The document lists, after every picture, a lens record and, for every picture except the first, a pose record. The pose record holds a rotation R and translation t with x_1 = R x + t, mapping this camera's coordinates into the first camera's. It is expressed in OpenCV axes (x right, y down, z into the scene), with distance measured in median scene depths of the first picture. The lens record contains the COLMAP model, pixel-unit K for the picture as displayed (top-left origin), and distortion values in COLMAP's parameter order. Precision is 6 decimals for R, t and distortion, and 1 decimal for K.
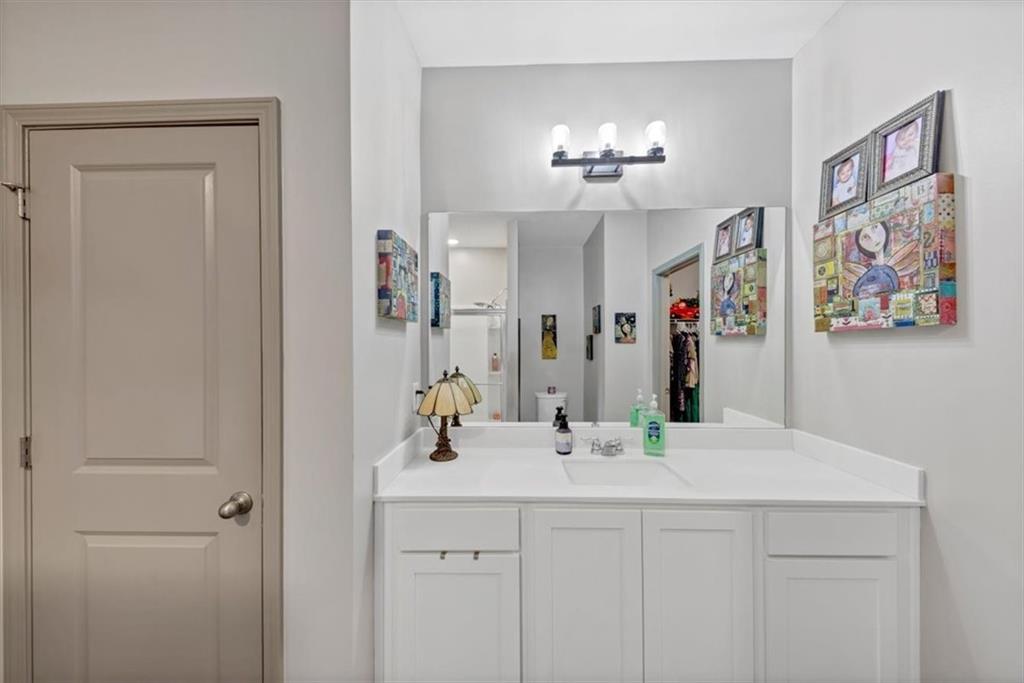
lens RADIAL K [[343.4, 0, 511.9], [0, 343.4, 348.7], [0, 0, 1]] dist [0.001089, -0.000043]
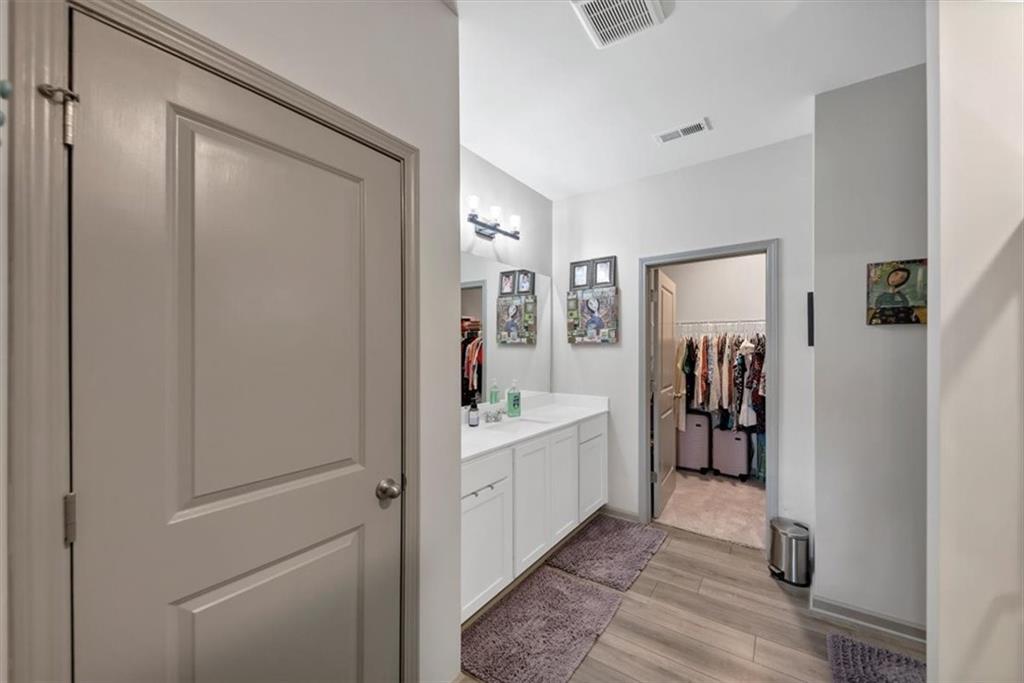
lens RADIAL K [[389.9, 0, 512.1], [0, 389.9, 351.7], [0, 0, 1]] dist [-0.000963, -0.000270]
pose [[0.565389, -0.002017, 0.824822, -1.143444], [0.007244, 0.999971, -0.002520, 0.005457], [-0.824792, 0.007400, 0.565387, -0.046184]]
